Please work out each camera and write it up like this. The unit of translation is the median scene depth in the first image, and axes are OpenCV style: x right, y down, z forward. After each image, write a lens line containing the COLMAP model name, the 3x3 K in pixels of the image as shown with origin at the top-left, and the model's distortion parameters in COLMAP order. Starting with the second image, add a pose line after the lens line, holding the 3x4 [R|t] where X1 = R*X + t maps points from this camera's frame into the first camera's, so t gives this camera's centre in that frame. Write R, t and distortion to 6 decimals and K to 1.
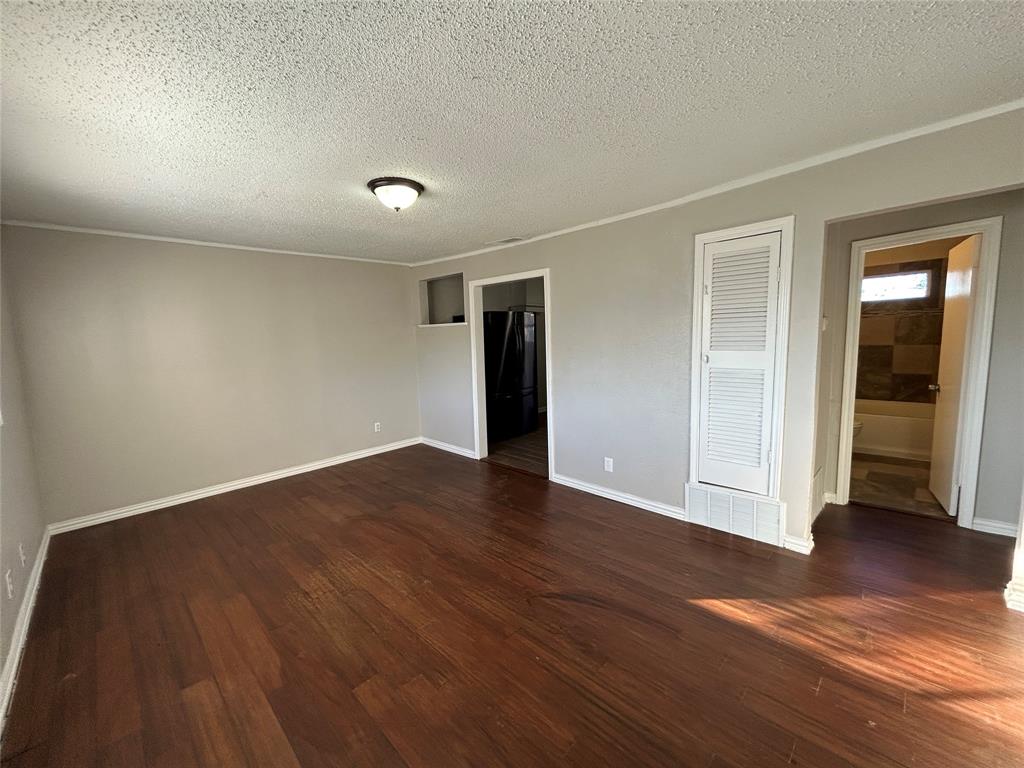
lens RADIAL K [[414.3, 0, 506.5], [0, 414.3, 383.4], [0, 0, 1]] dist [0.002307, 0.000009]
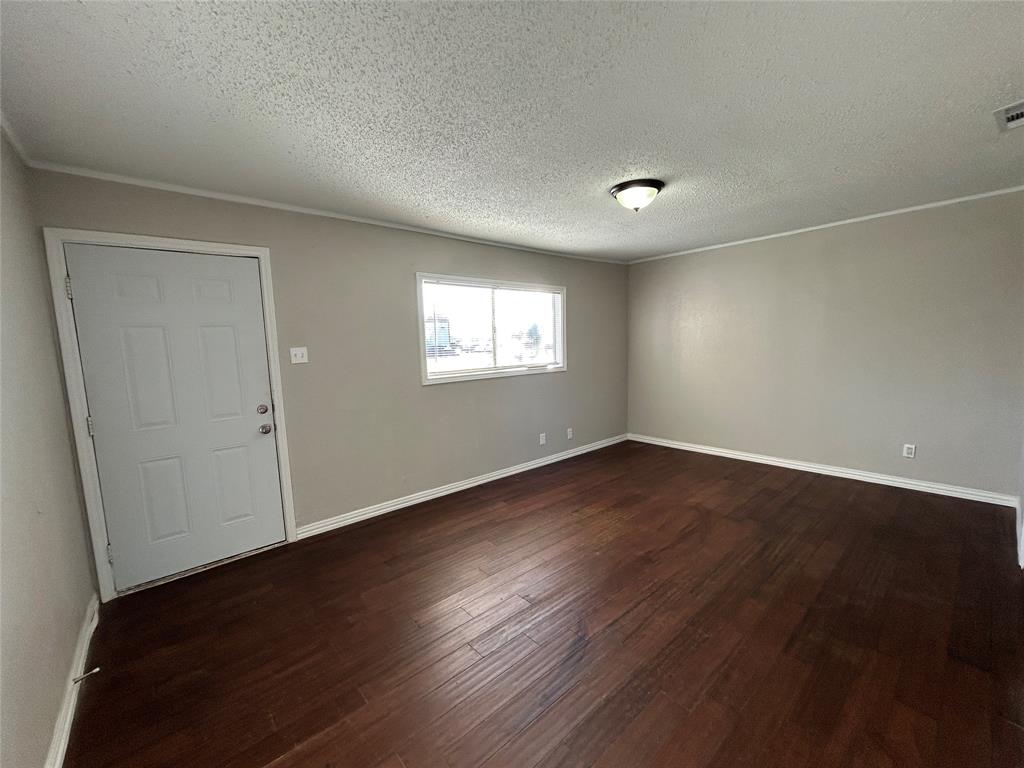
lens RADIAL K [[414.3, 0, 509.6], [0, 414.3, 385.5], [0, 0, 1]] dist [0.002307, 0.000009]
pose [[-0.077456, 0.150711, -0.985539, 0.845546], [-0.070232, 0.985228, 0.156183, -0.132547], [0.994519, 0.081313, -0.065727, 0.757925]]
